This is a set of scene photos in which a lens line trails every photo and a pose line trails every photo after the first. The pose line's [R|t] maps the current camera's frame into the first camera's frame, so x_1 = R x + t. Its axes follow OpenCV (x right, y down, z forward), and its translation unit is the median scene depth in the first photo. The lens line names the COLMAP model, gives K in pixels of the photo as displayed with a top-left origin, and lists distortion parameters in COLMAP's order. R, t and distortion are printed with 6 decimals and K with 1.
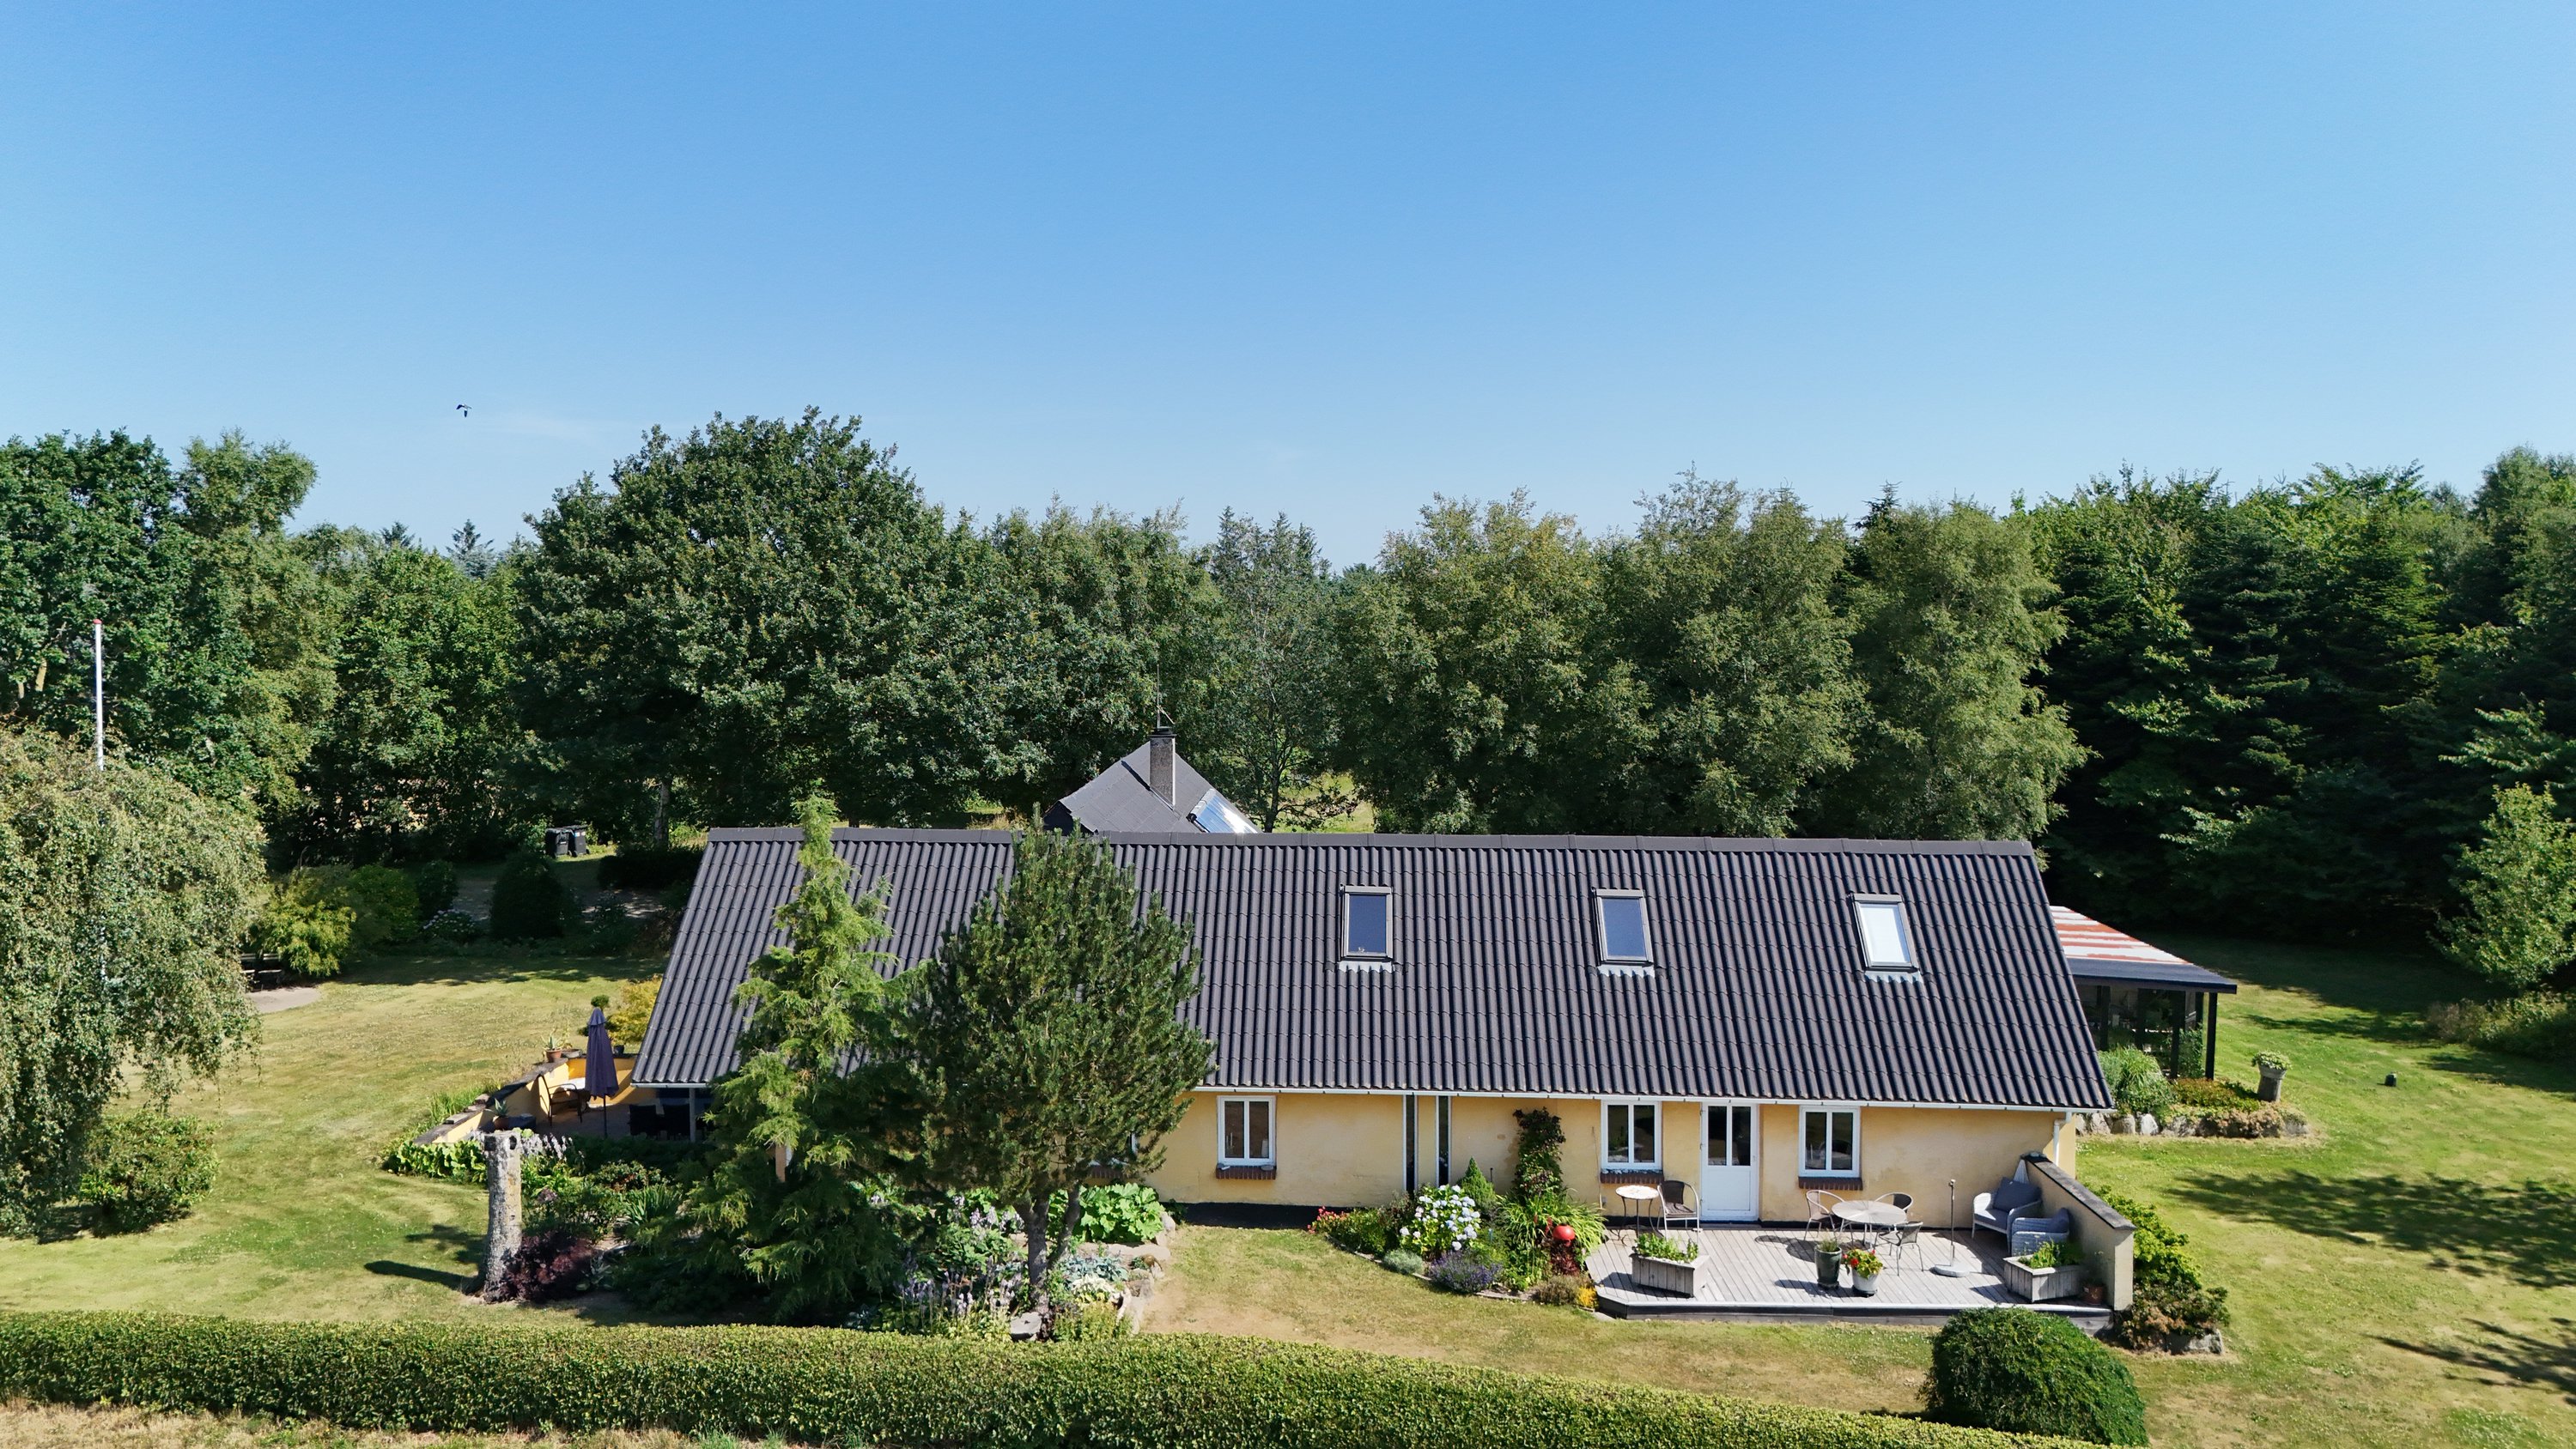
lens RADIAL K [[1903.9, 0, 1283.4], [0, 1903.9, 719.0], [0, 0, 1]] dist [0.071178, -0.071108]
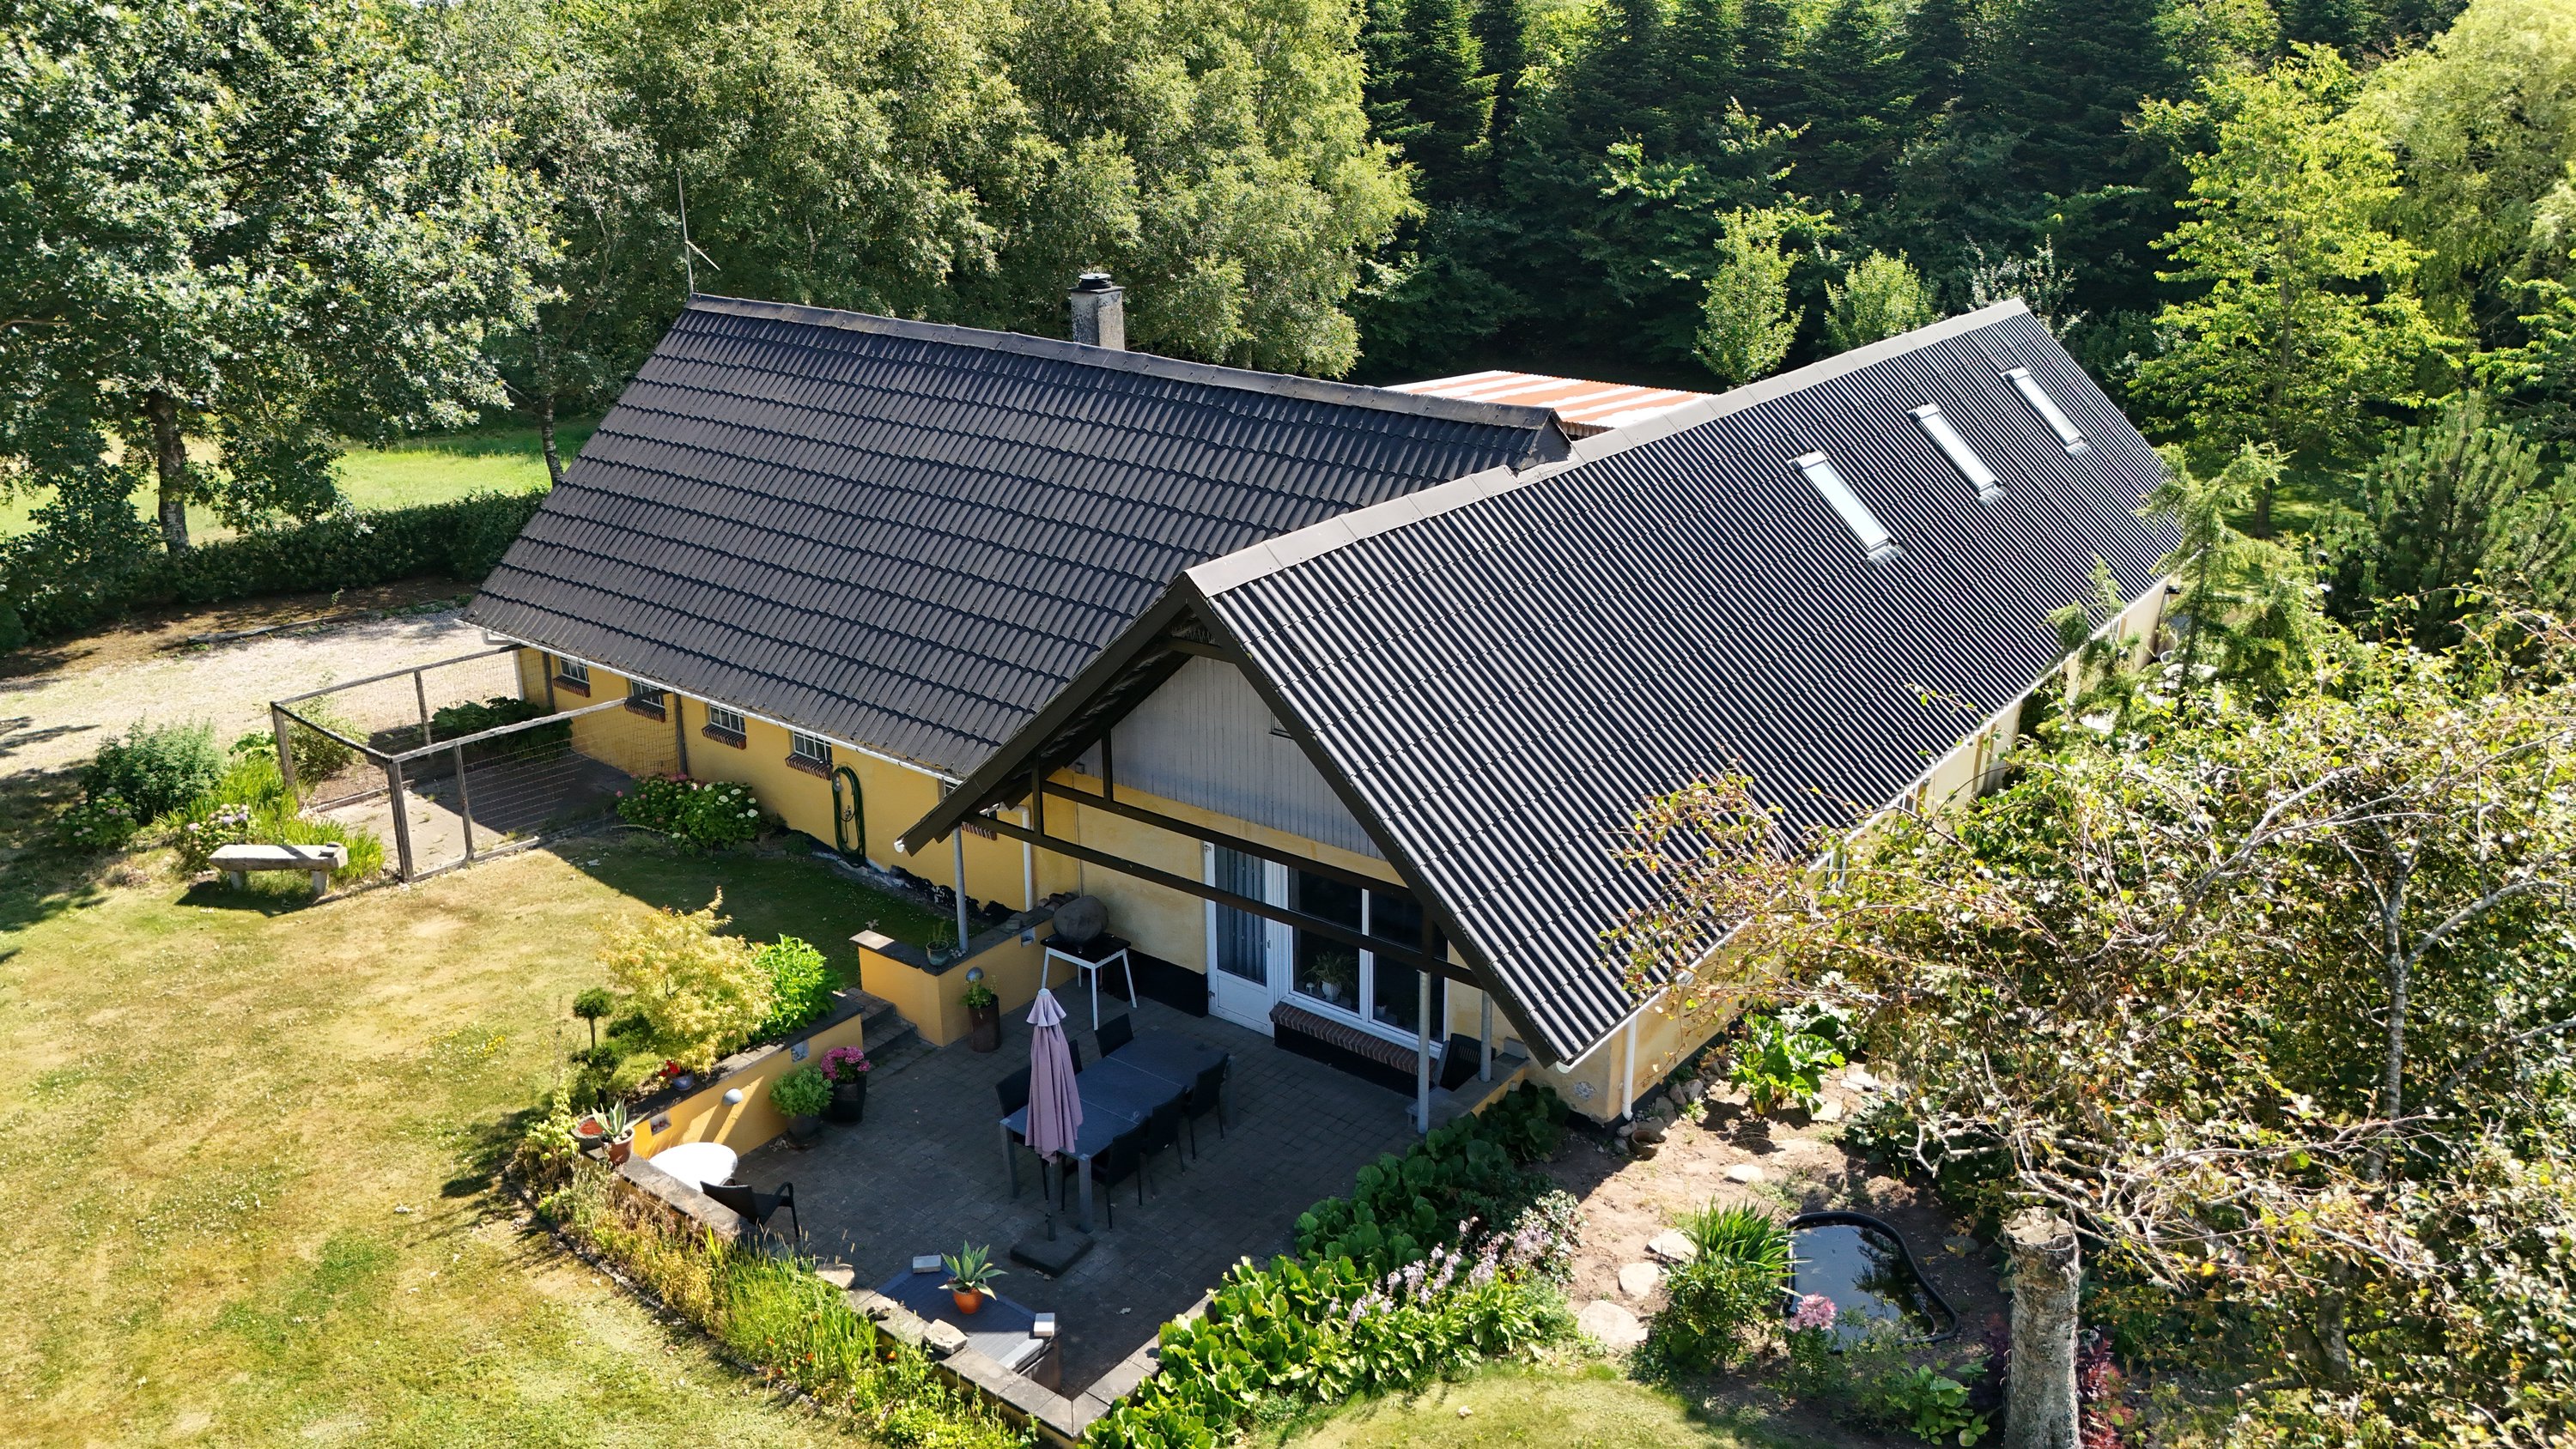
lens RADIAL K [[1903.9, 0, 1304.1], [0, 1903.9, 717.2], [0, 0, 1]] dist [0.071178, -0.071108]
pose [[0.571857, -0.279372, 0.771318, -0.611908], [0.052697, 0.950794, 0.305309, -0.051505], [-0.818659, -0.133947, 0.558440, 0.633679]]
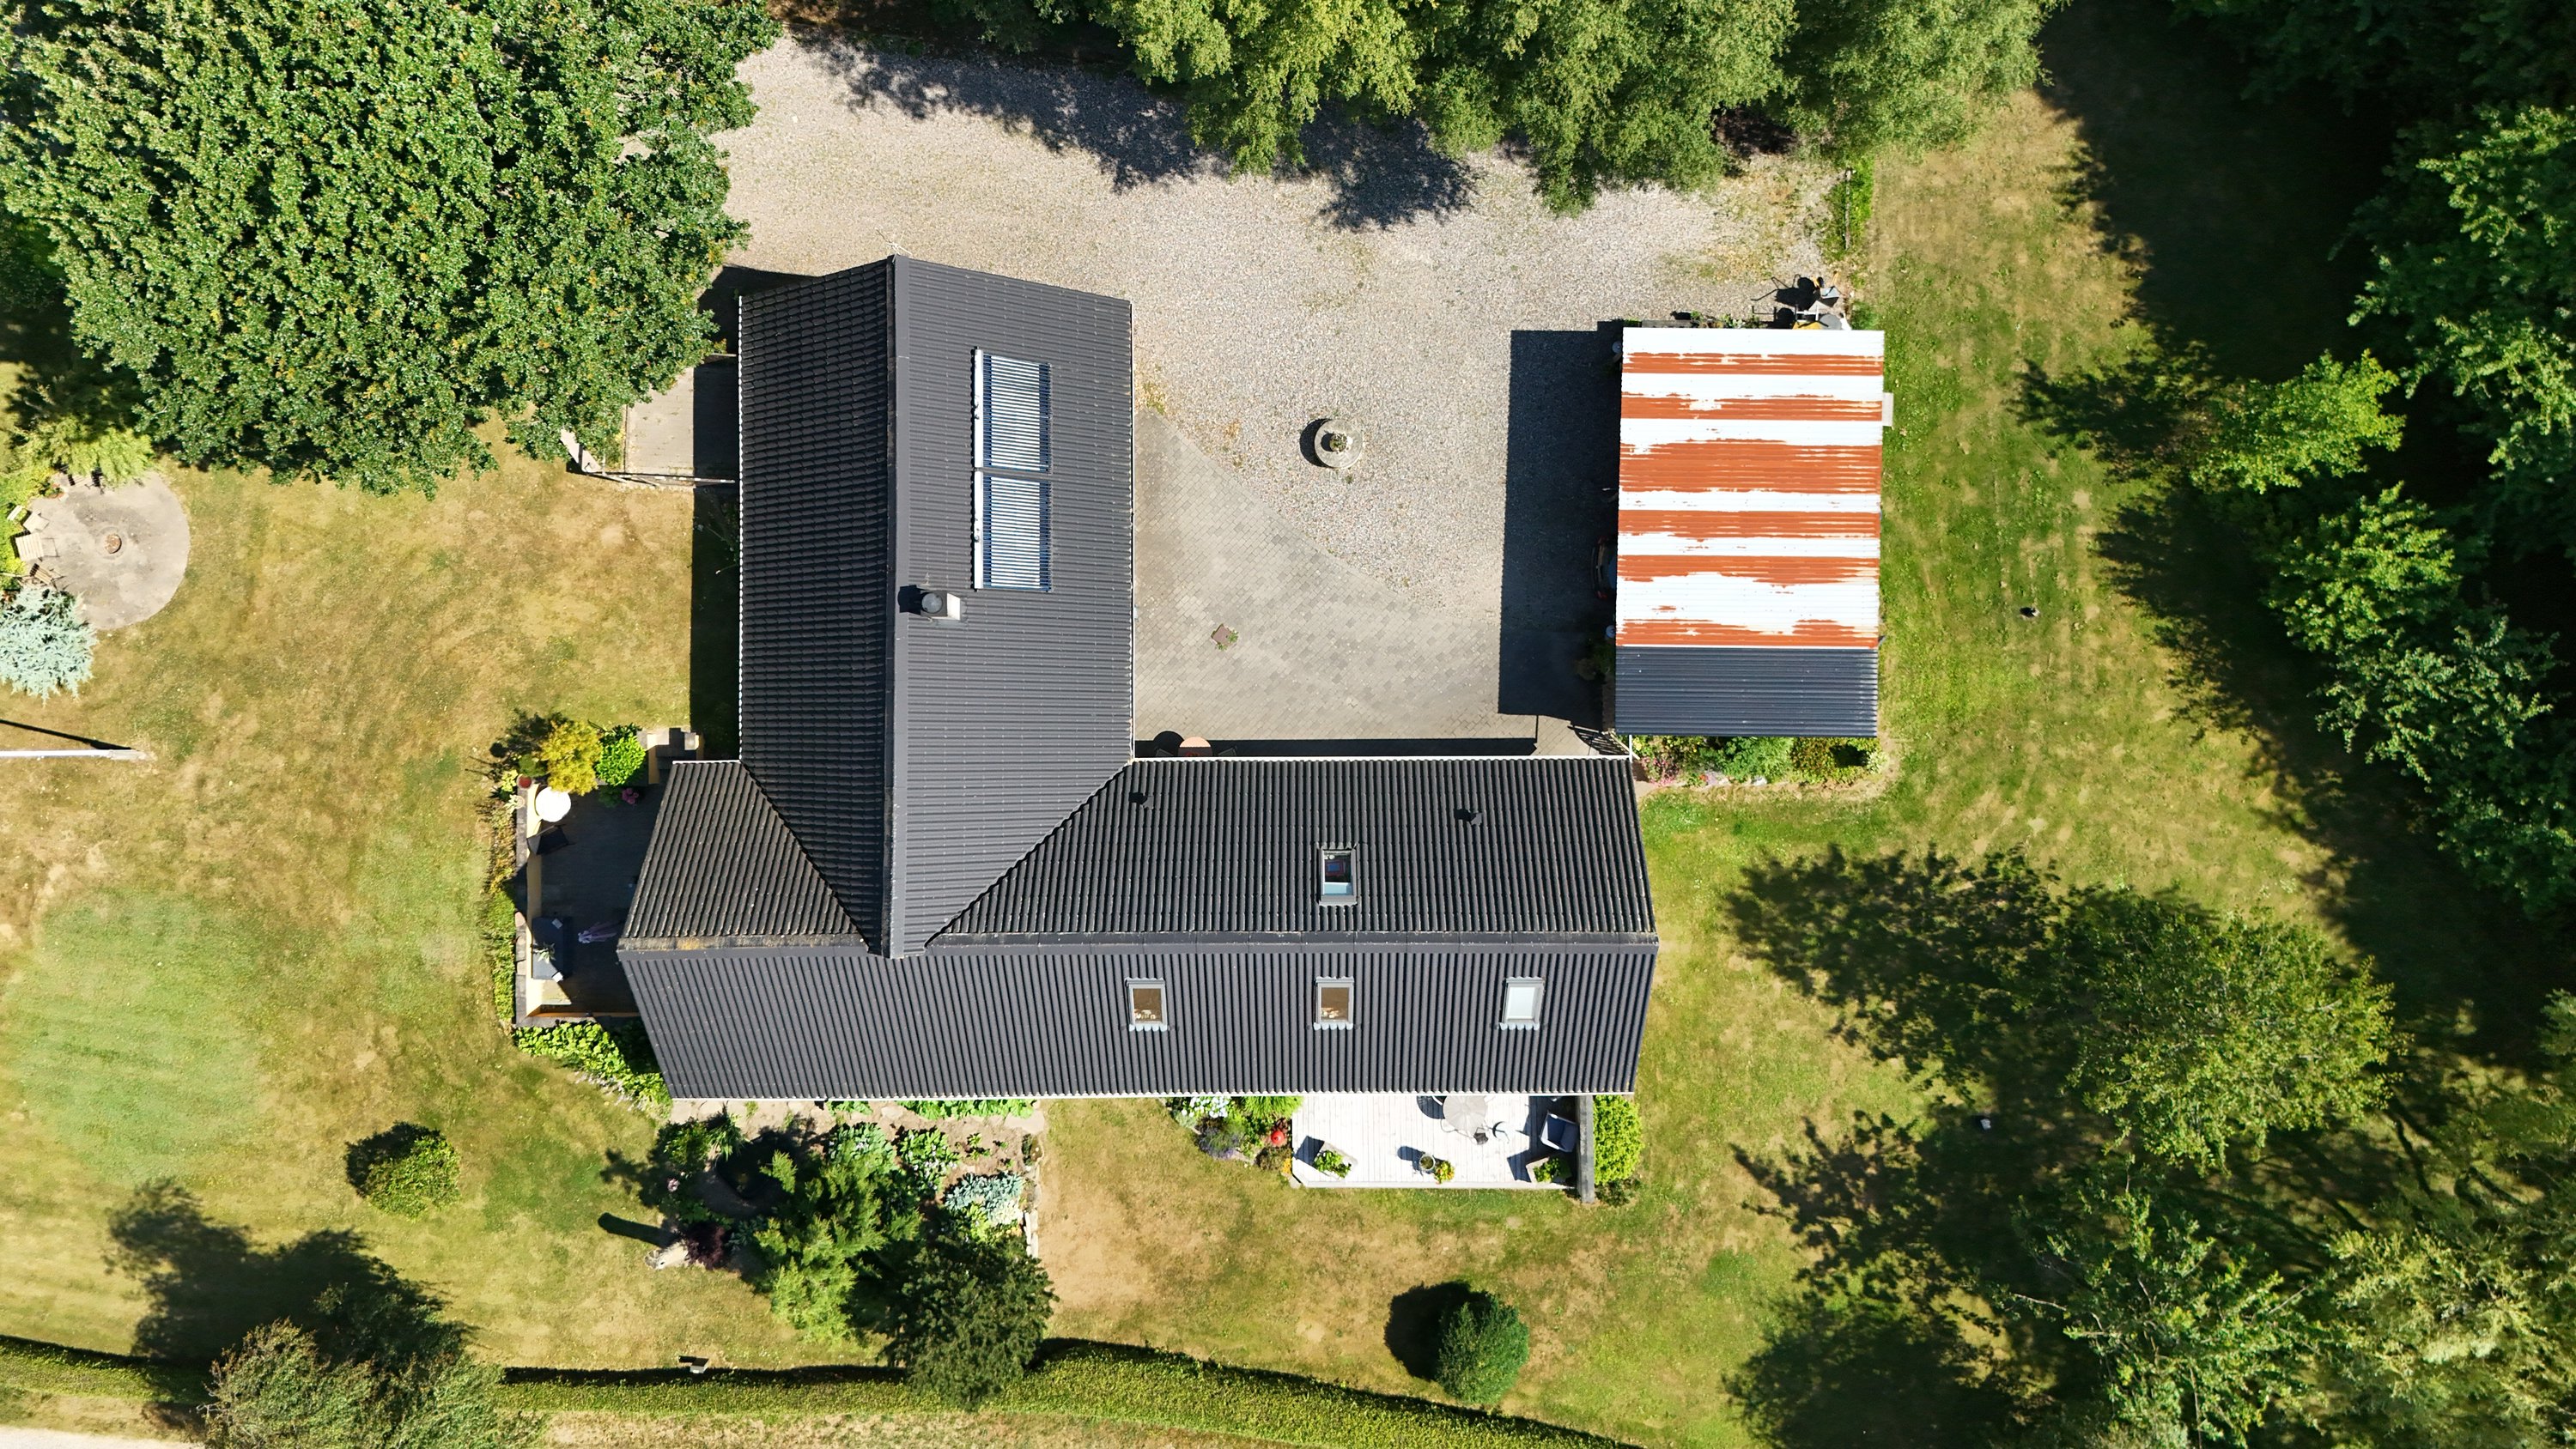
lens RADIAL K [[1903.9, 0, 1263.0], [0, 1903.9, 792.3], [0, 0, 1]] dist [0.071178, -0.071108]
pose [[0.999132, -0.034973, -0.022629, 0.140561], [0.024650, 0.058480, 0.997984, -1.086925], [-0.033579, -0.997676, 0.059292, 0.922994]]
